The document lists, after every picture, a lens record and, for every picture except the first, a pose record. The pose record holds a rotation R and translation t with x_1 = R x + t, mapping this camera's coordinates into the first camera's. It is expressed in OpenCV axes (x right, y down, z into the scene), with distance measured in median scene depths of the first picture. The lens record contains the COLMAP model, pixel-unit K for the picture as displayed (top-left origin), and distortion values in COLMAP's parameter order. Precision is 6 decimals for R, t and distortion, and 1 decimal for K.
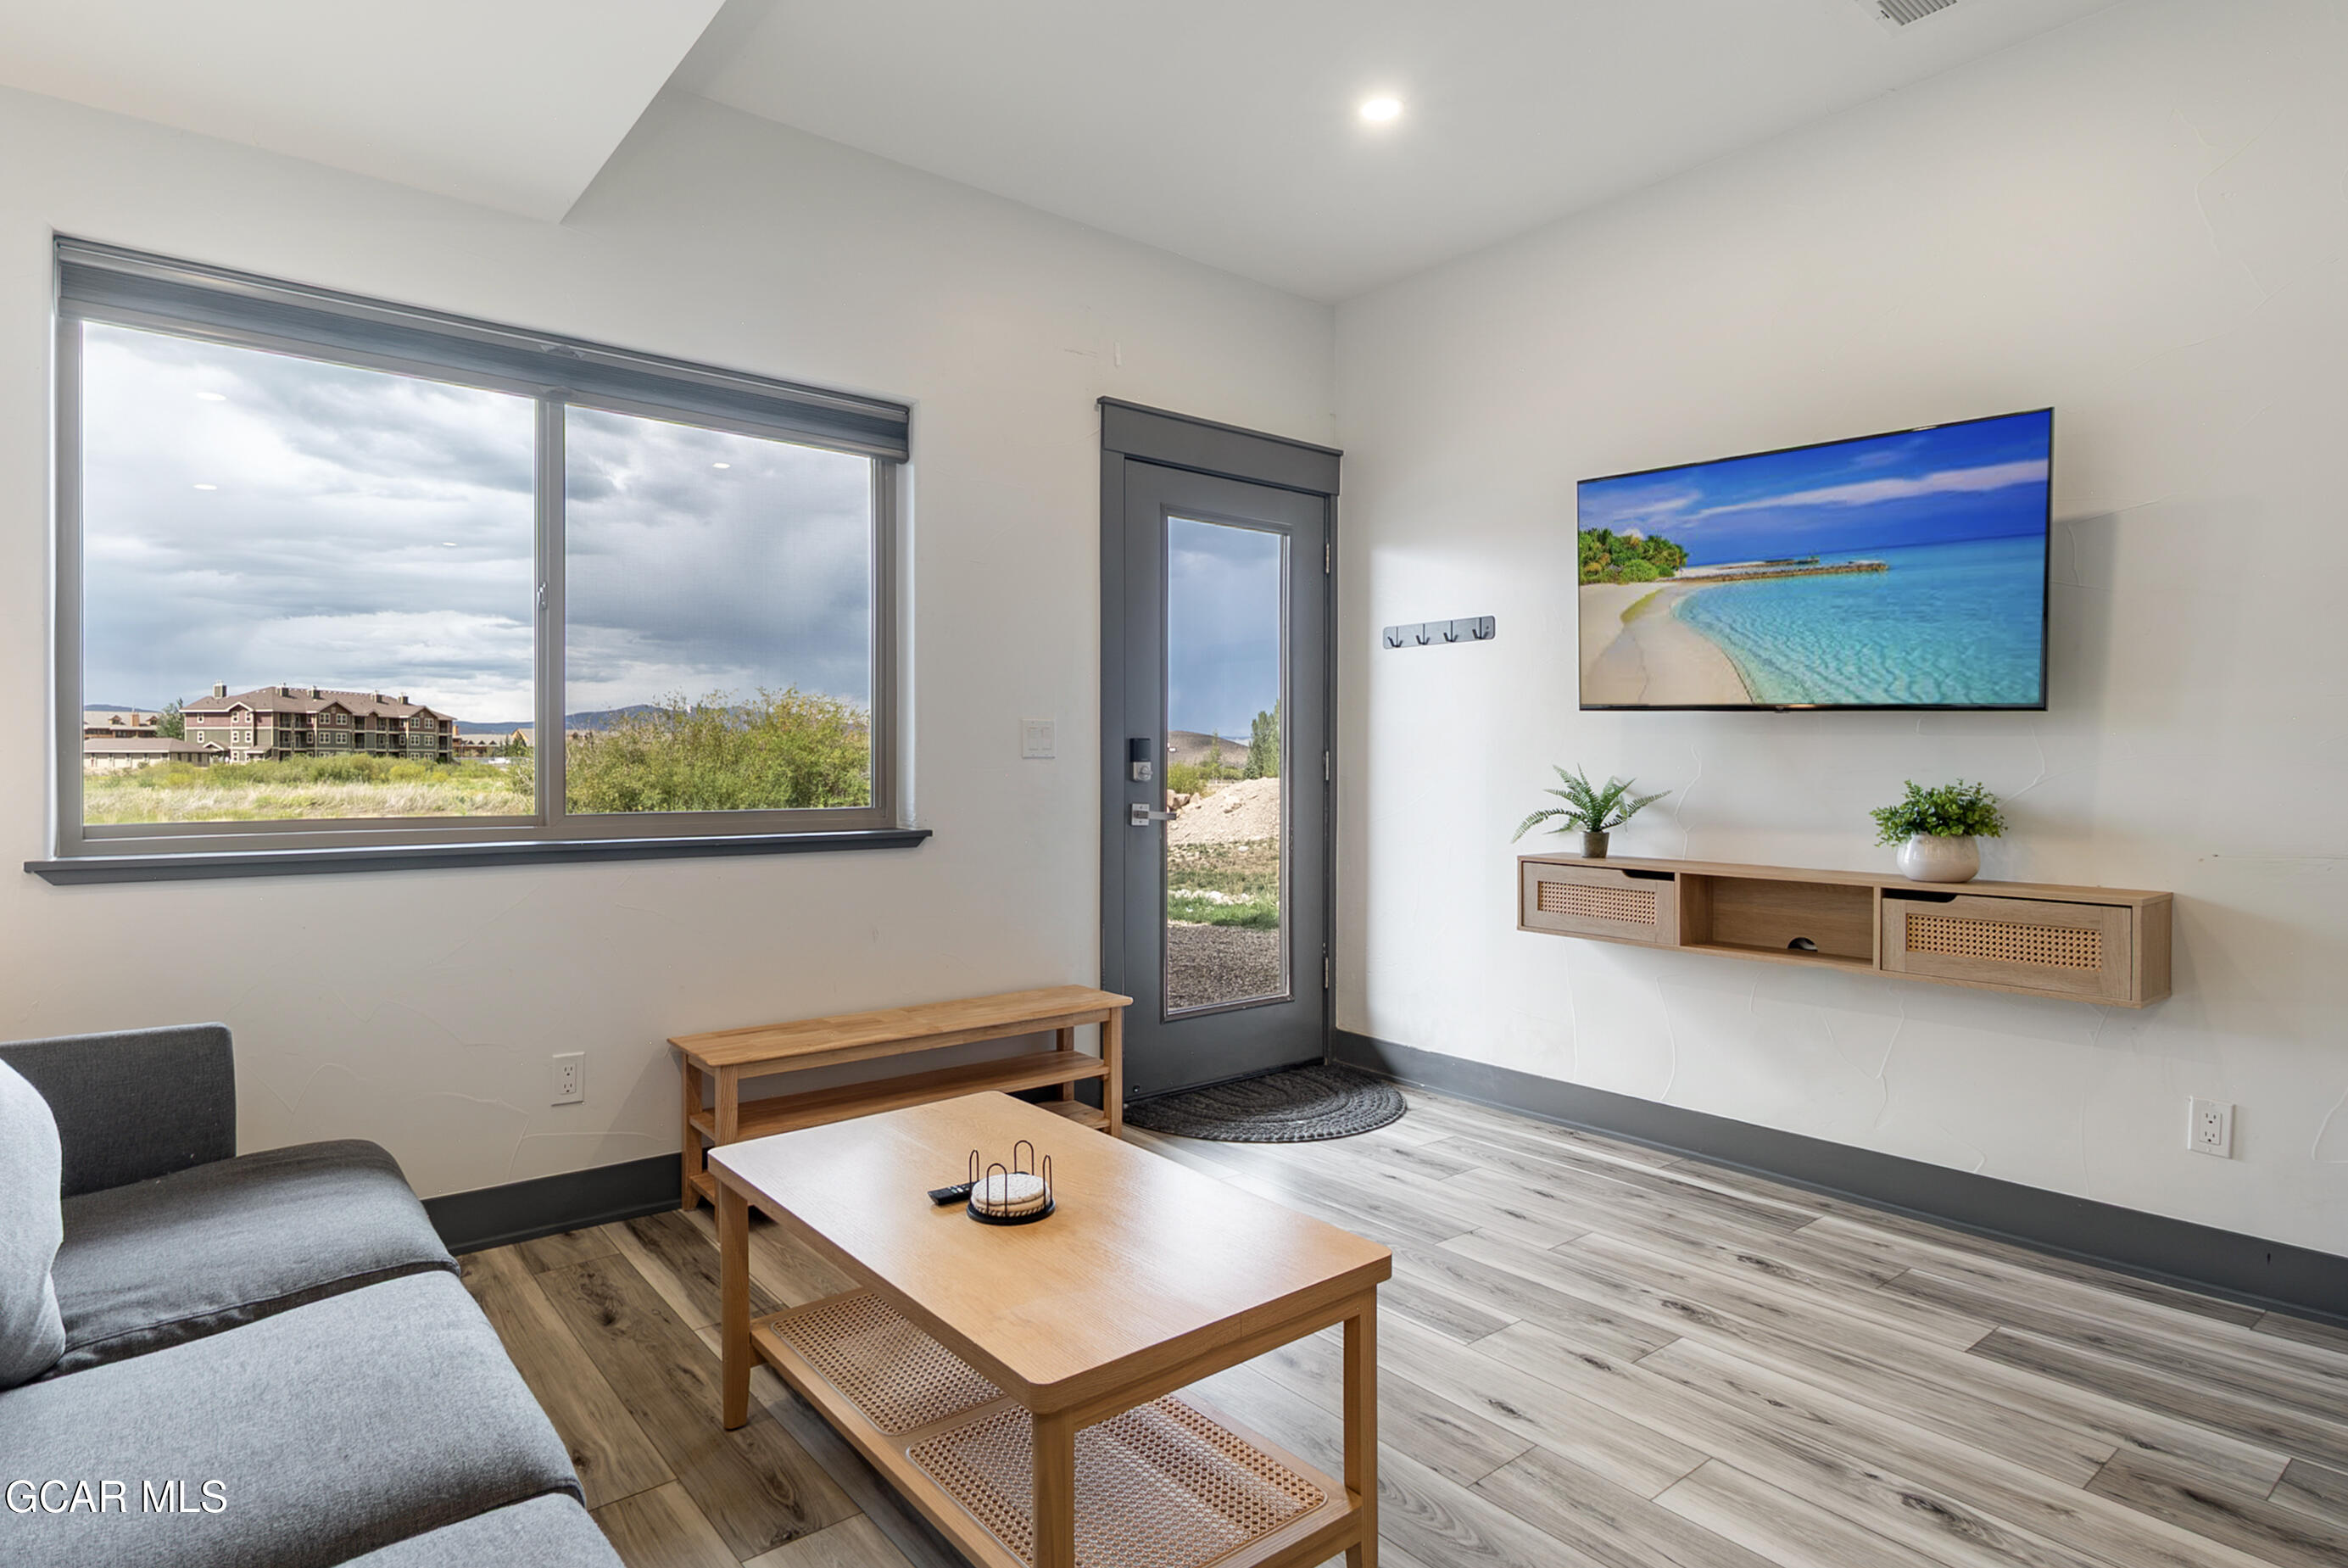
lens RADIAL K [[1259.3, 0, 1155.7], [0, 1259.3, 782.7], [0, 0, 1]] dist [0.003534, -0.003535]
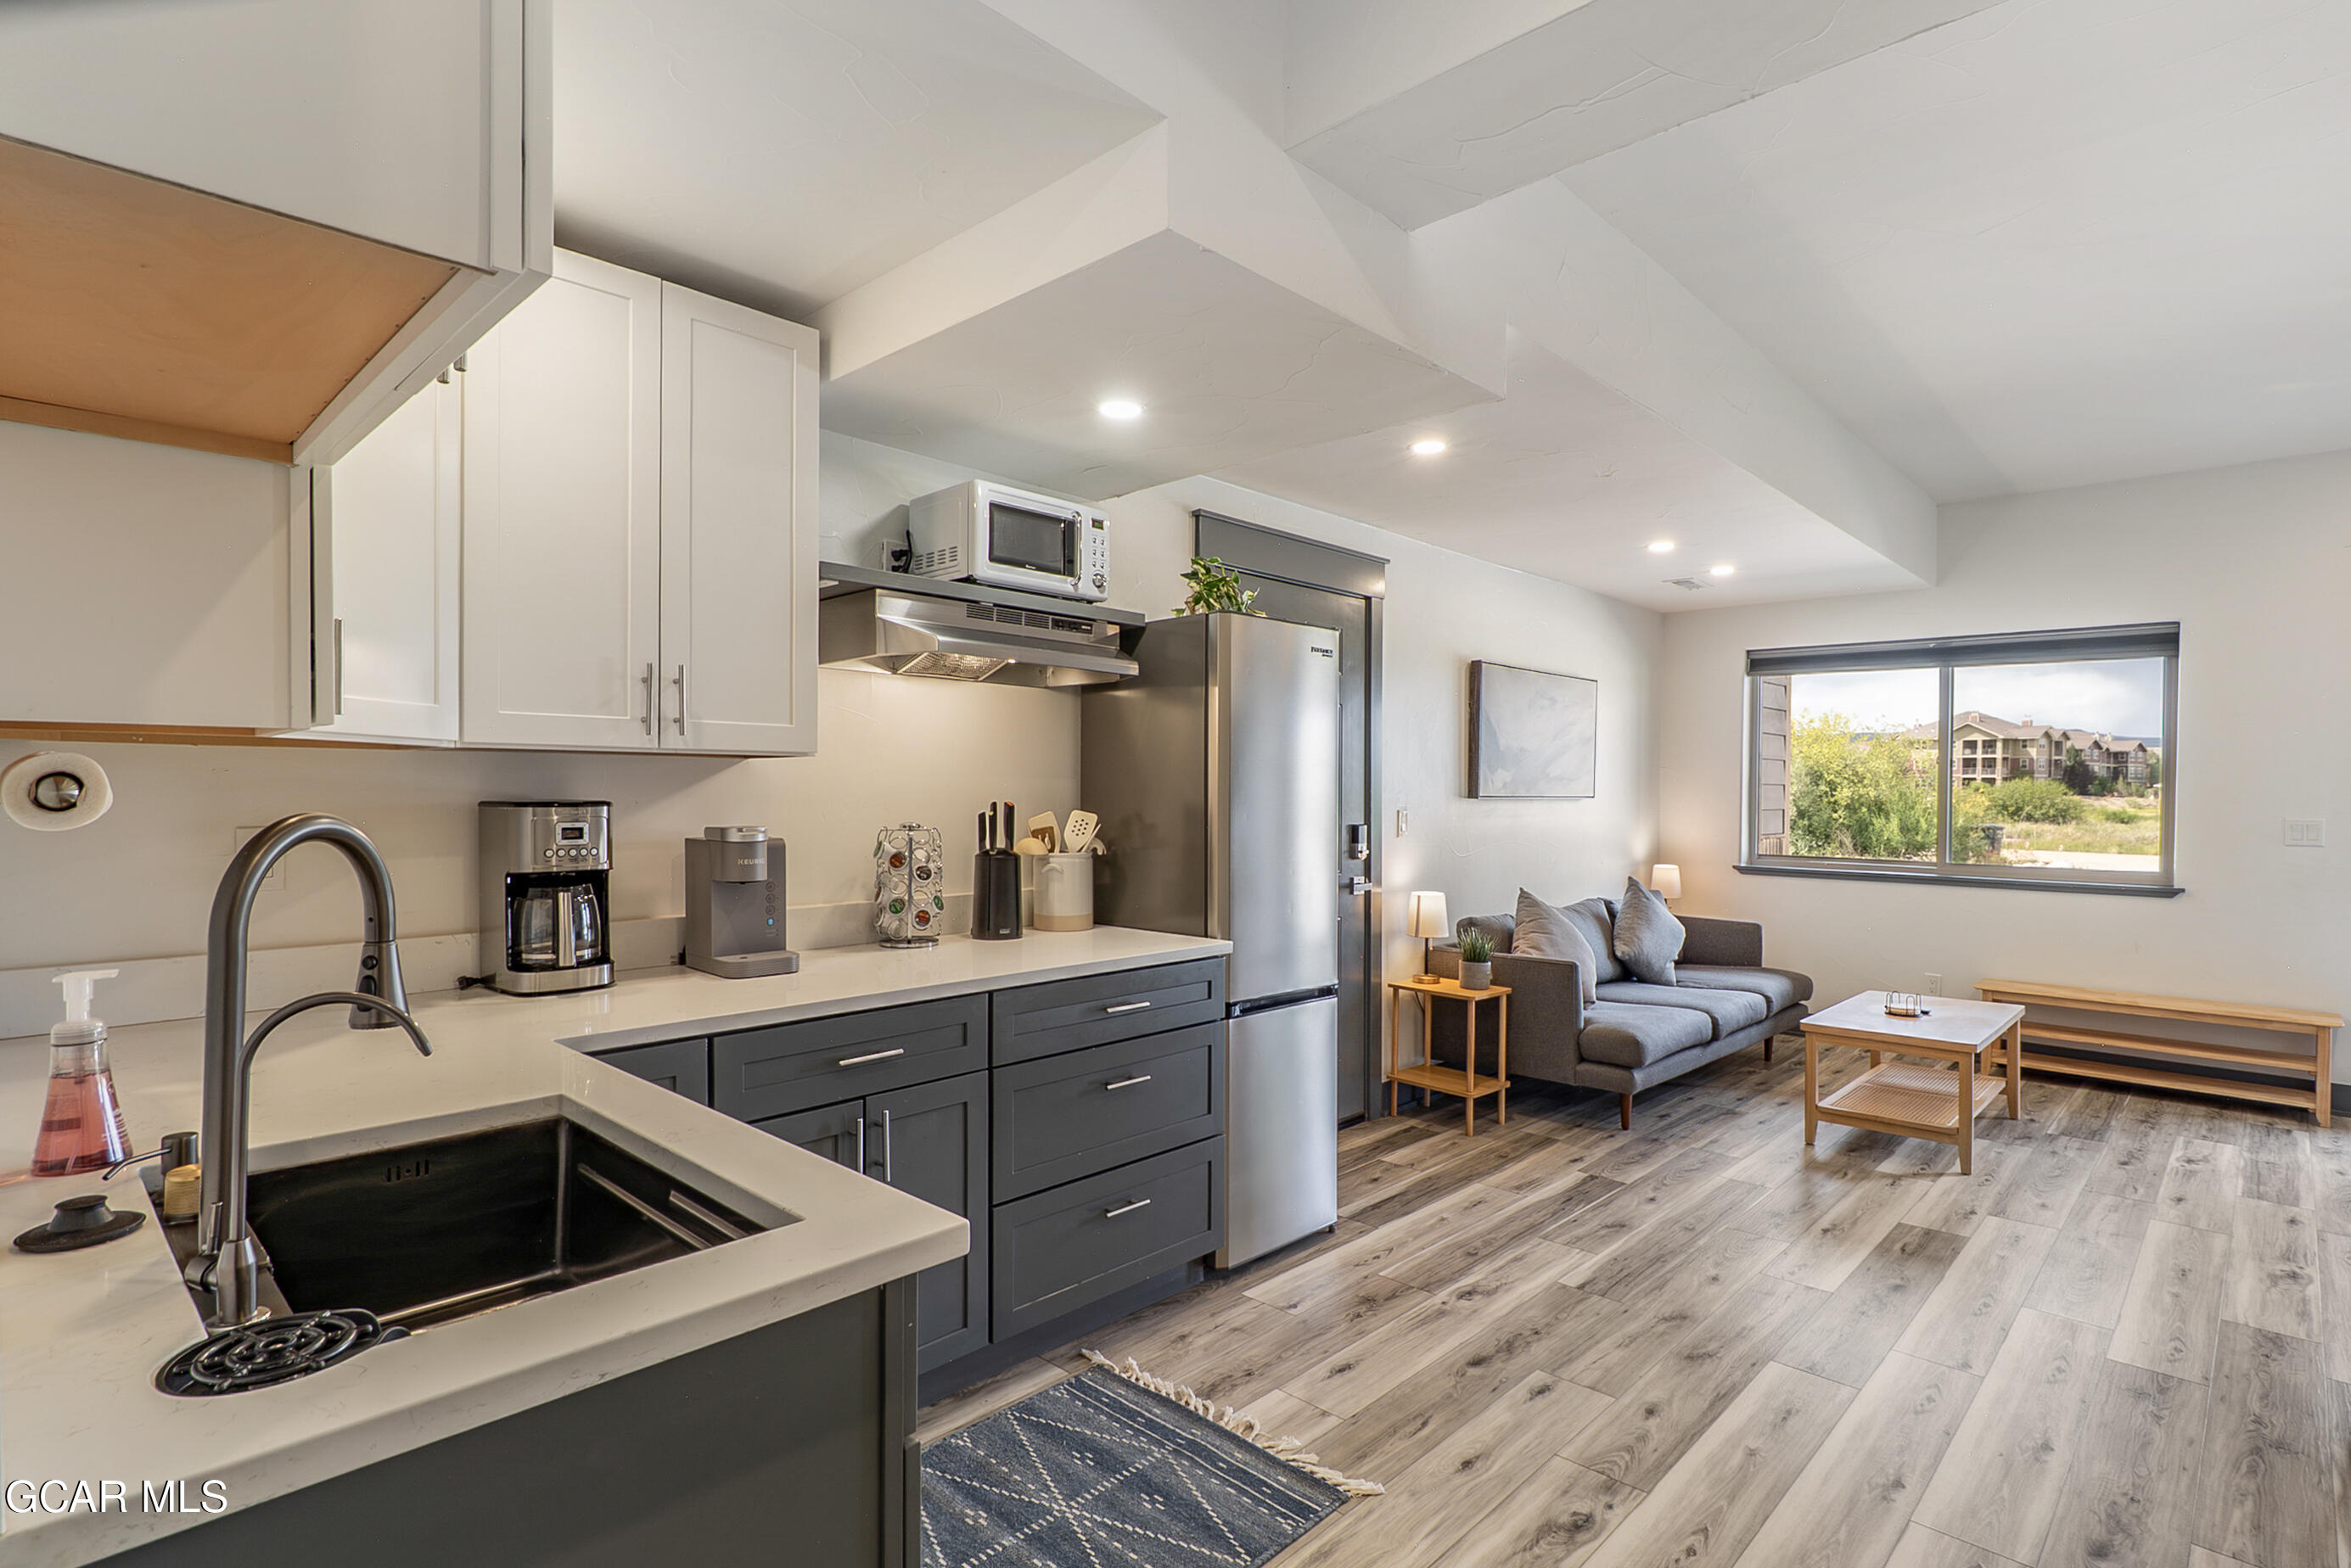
lens RADIAL K [[1114.0, 0, 1195.8], [0, 1114.0, 798.3], [0, 0, 1]] dist [-0.004351, 0.002033]
pose [[0.109684, 0.006703, -0.993944, 1.283448], [-0.017752, 0.999831, 0.004783, -0.065475], [0.993808, 0.017120, 0.109785, -0.486716]]
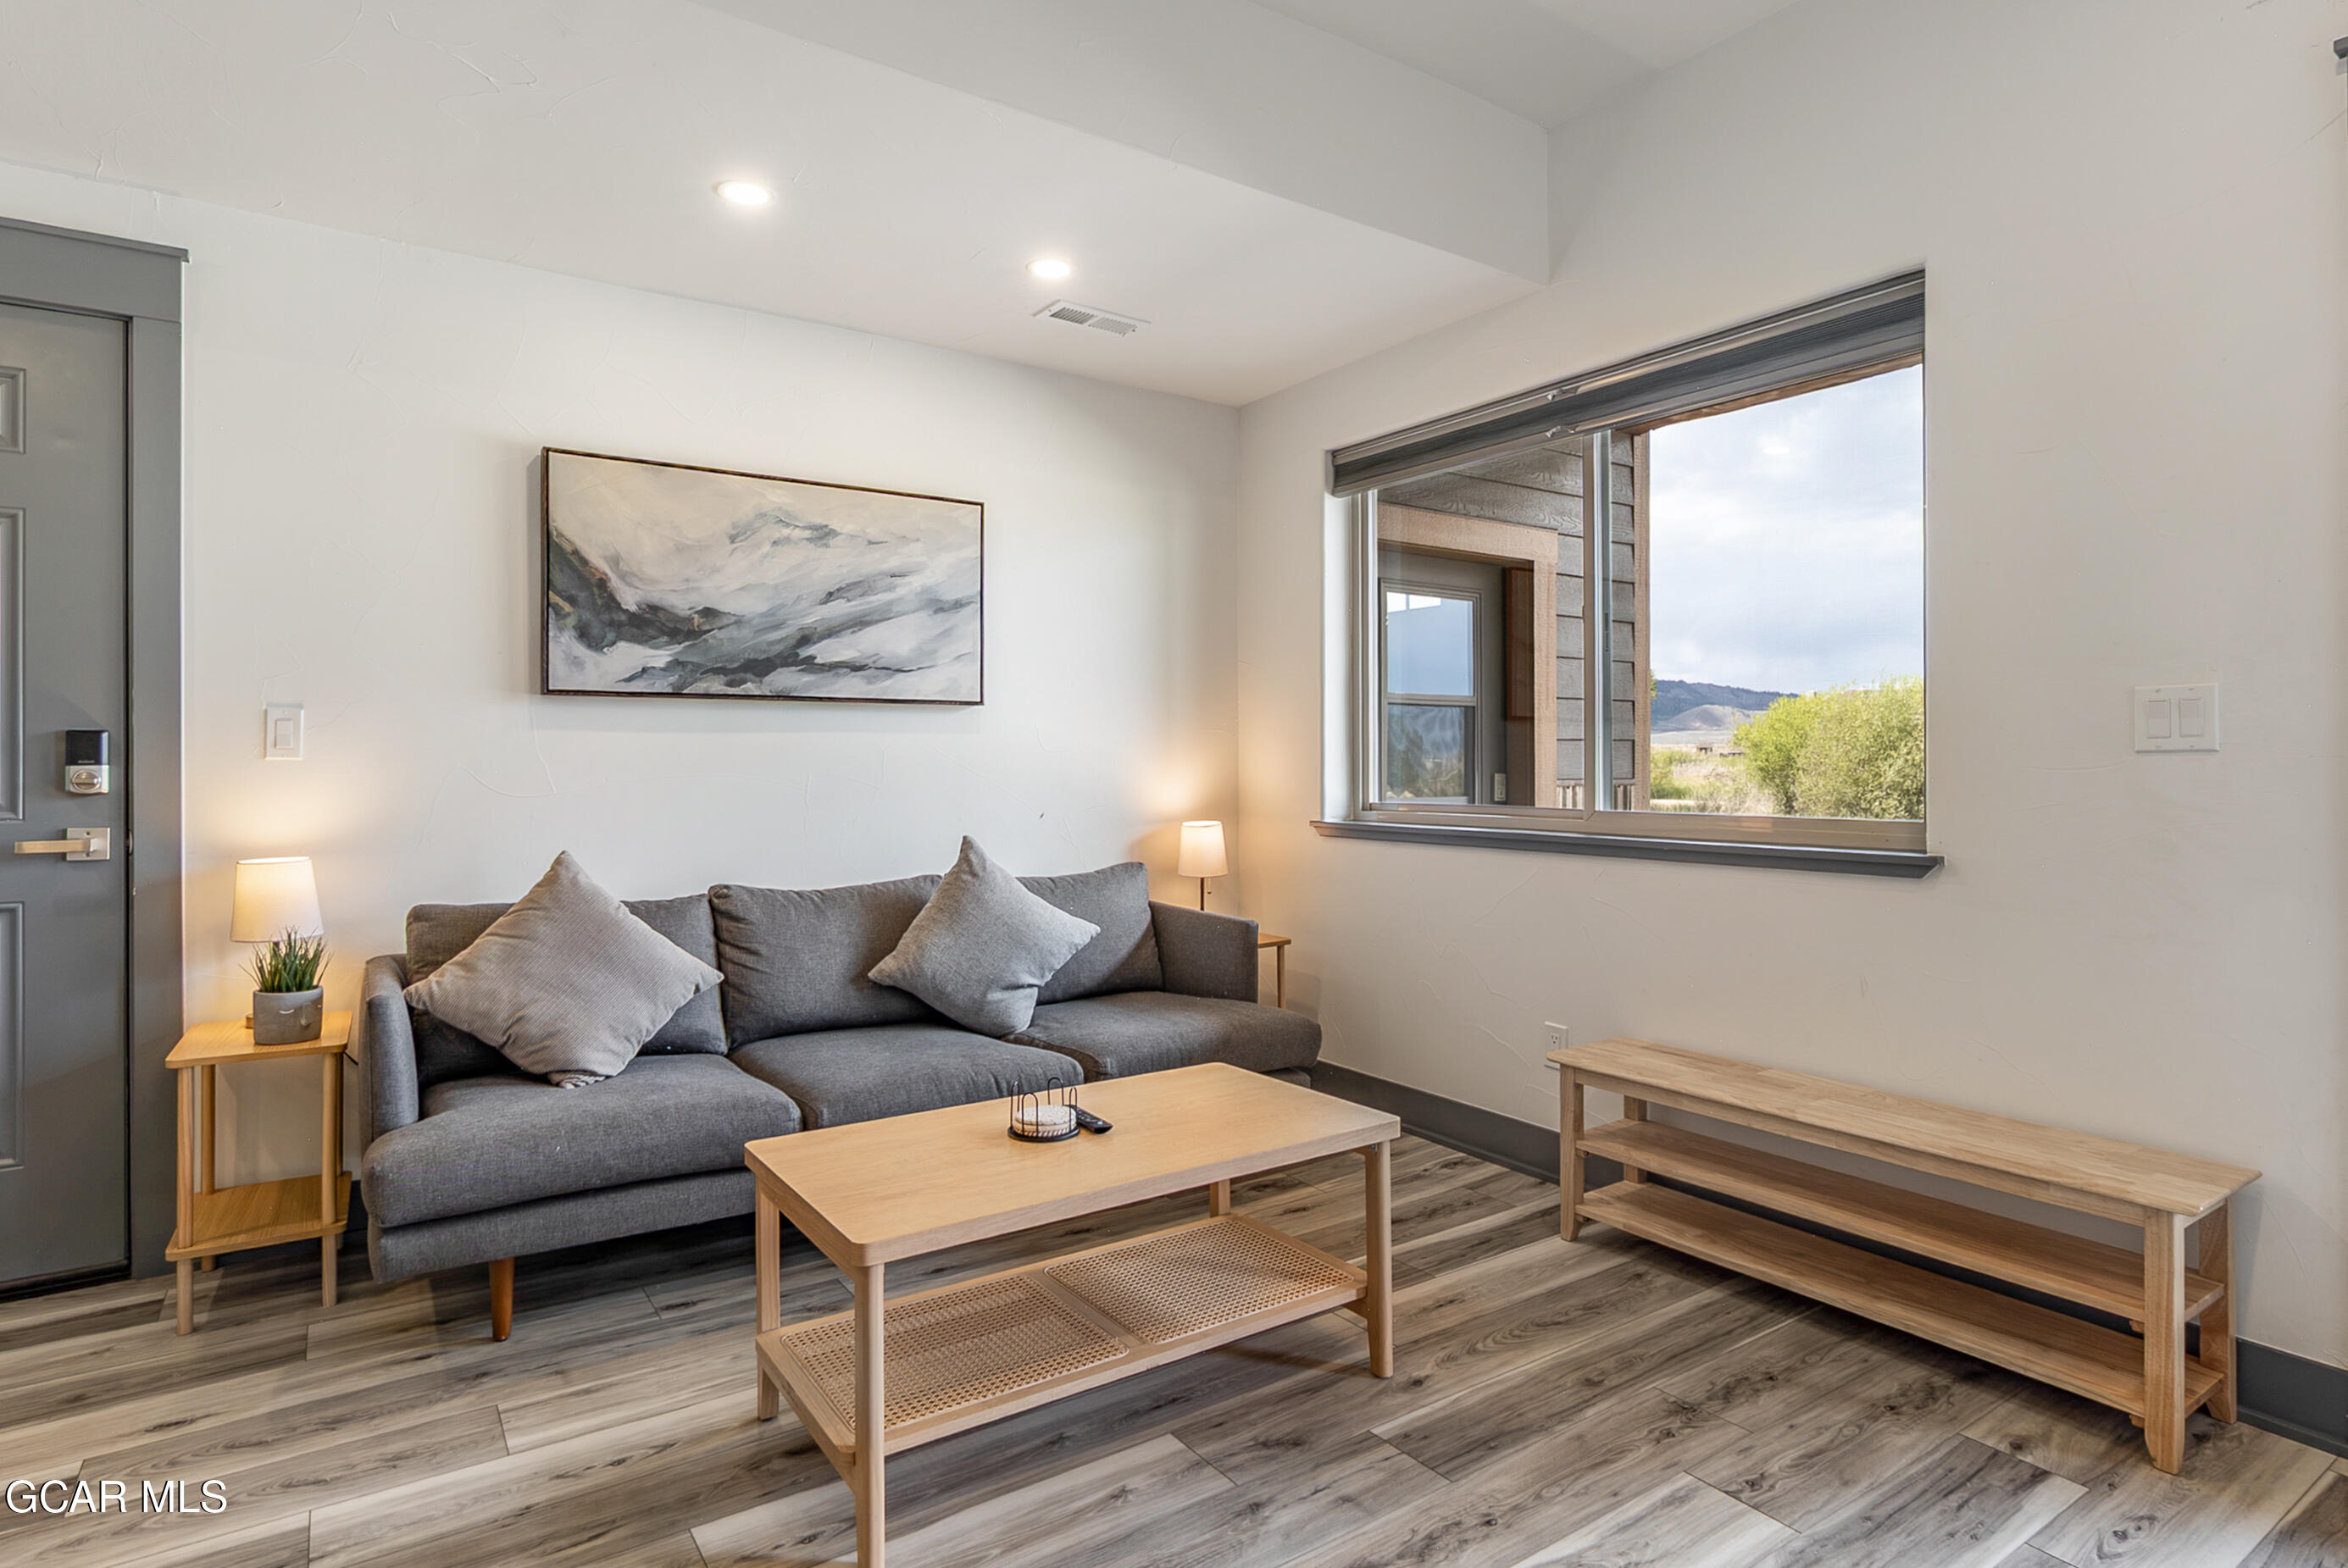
lens RADIAL K [[1259.1, 0, 1158.1], [0, 1259.1, 760.7], [0, 0, 1]] dist [0.003534, -0.003535]
pose [[-0.091479, 0.000732, -0.995807, 0.667869], [-0.009826, 0.999950, 0.001638, -0.015675], [0.995759, 0.009935, -0.091467, 0.743514]]
